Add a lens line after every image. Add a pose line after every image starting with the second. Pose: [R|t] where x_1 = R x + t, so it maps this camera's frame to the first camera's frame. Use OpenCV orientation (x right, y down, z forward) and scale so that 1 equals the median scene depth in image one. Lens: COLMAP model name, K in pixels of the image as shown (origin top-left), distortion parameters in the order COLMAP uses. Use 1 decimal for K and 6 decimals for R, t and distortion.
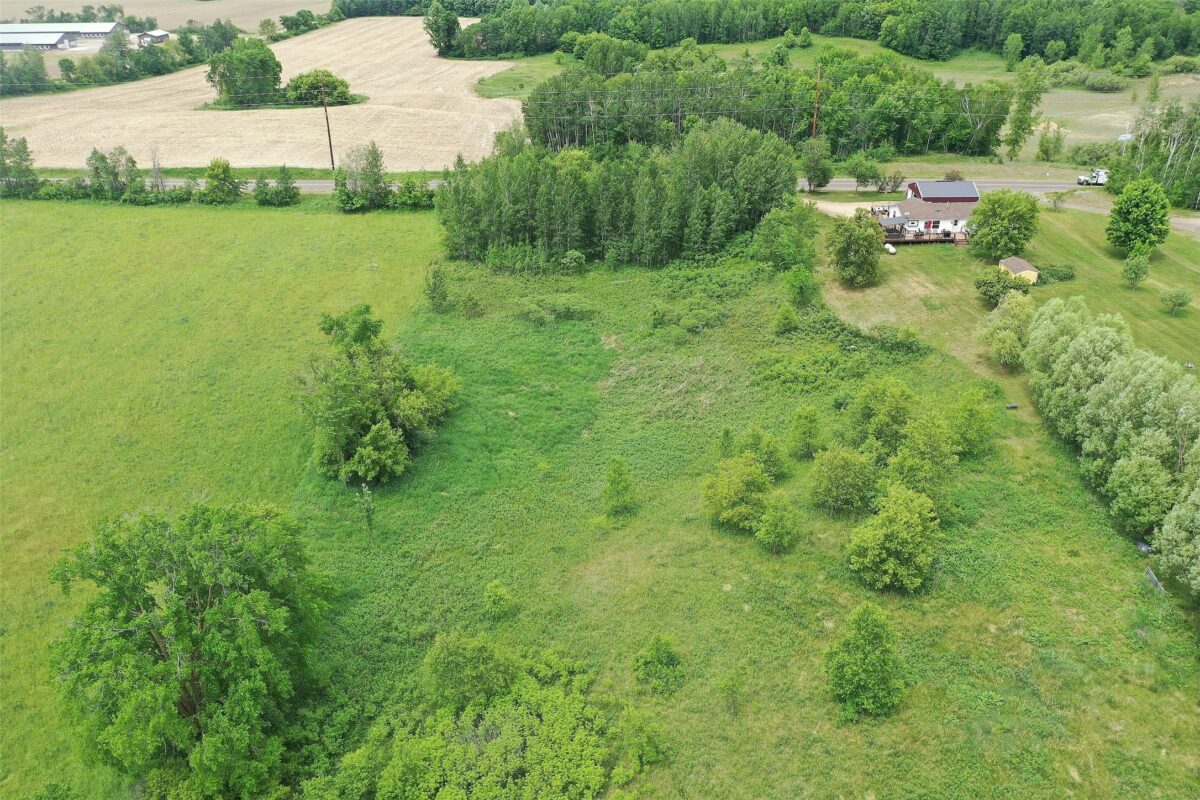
lens RADIAL K [[956.2, 0, 600.0], [0, 956.2, 400.0], [0, 0, 1]] dist [0.005101, 0.000289]
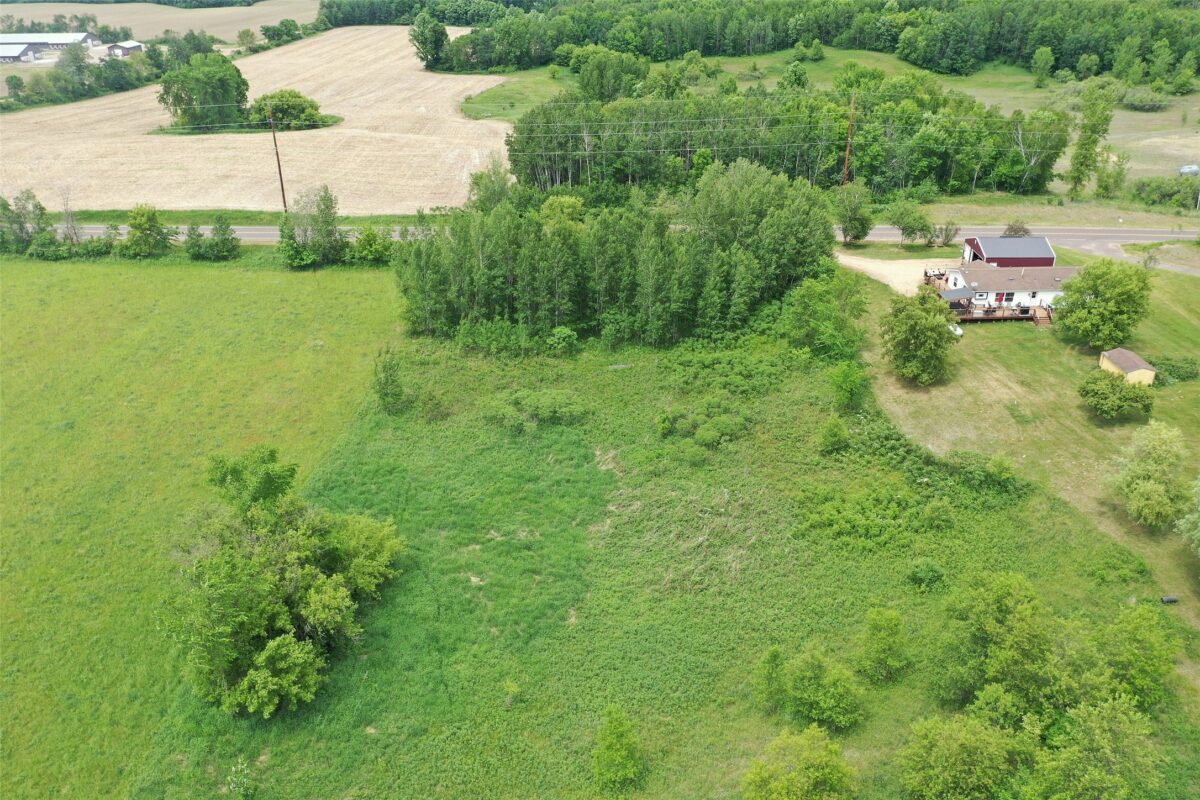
lens RADIAL K [[956.2, 0, 600.0], [0, 956.2, 400.0], [0, 0, 1]] dist [0.005101, 0.000289]
pose [[0.999999, 0.000028, 0.001027, 0.002901], [-0.000023, 0.999987, -0.005031, -0.075669], [-0.001027, 0.005031, 0.999987, 0.156492]]
